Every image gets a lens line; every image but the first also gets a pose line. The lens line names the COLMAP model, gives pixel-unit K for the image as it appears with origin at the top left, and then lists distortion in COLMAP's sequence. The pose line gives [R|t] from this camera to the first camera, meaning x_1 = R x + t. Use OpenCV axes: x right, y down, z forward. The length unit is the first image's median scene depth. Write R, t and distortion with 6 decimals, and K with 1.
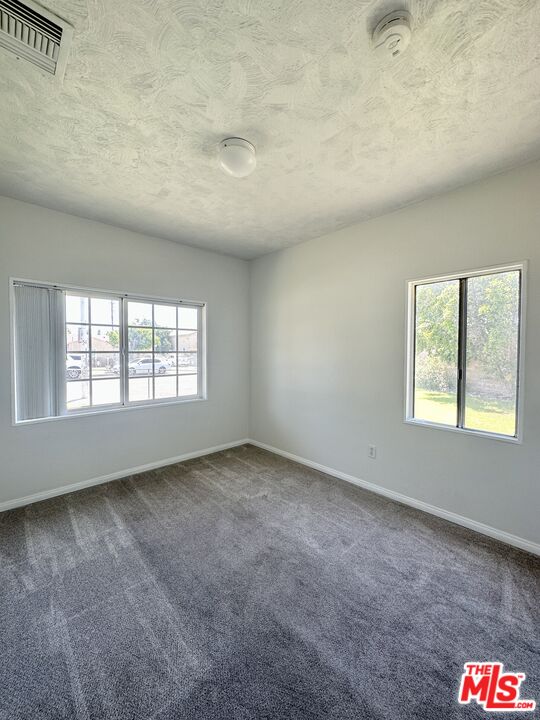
lens RADIAL K [[288.3, 0, 270.0], [0, 288.3, 360.0], [0, 0, 1]] dist [-0.000722, -0.000106]
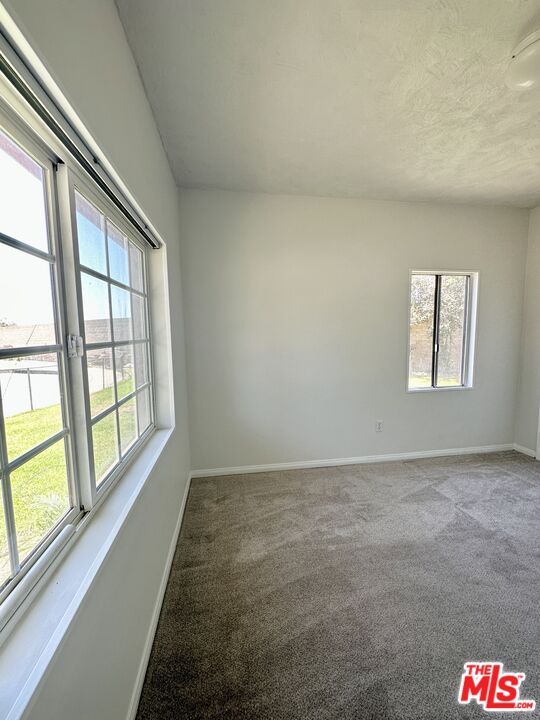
lens RADIAL K [[288.3, 0, 270.0], [0, 288.3, 360.0], [0, 0, 1]] dist [-0.000722, -0.000106]
pose [[0.553149, -0.088630, 0.828354, -0.995585], [0.044561, 0.996049, 0.076816, -0.035104], [-0.831890, -0.005578, 0.554913, 1.013218]]
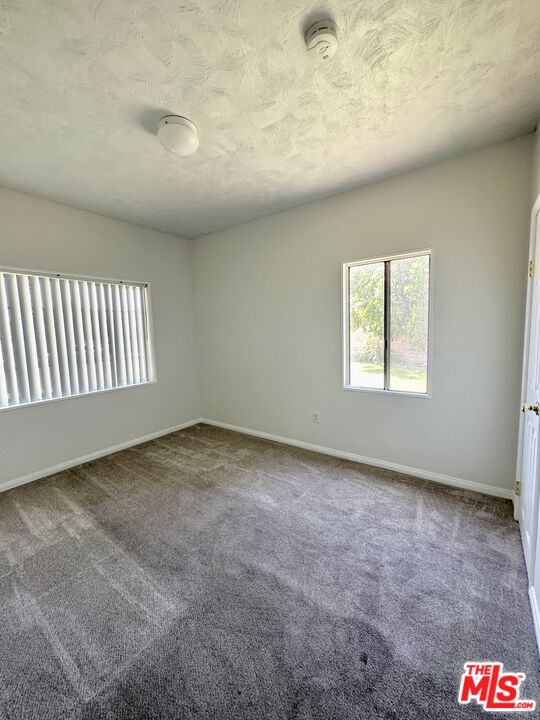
lens RADIAL K [[288.3, 0, 270.0], [0, 288.3, 360.0], [0, 0, 1]] dist [-0.000722, -0.000106]
pose [[0.981644, -0.051780, 0.183561, -0.023862], [0.039661, 0.996822, 0.069093, 0.013433], [-0.186555, -0.060544, 0.980577, -0.074487]]
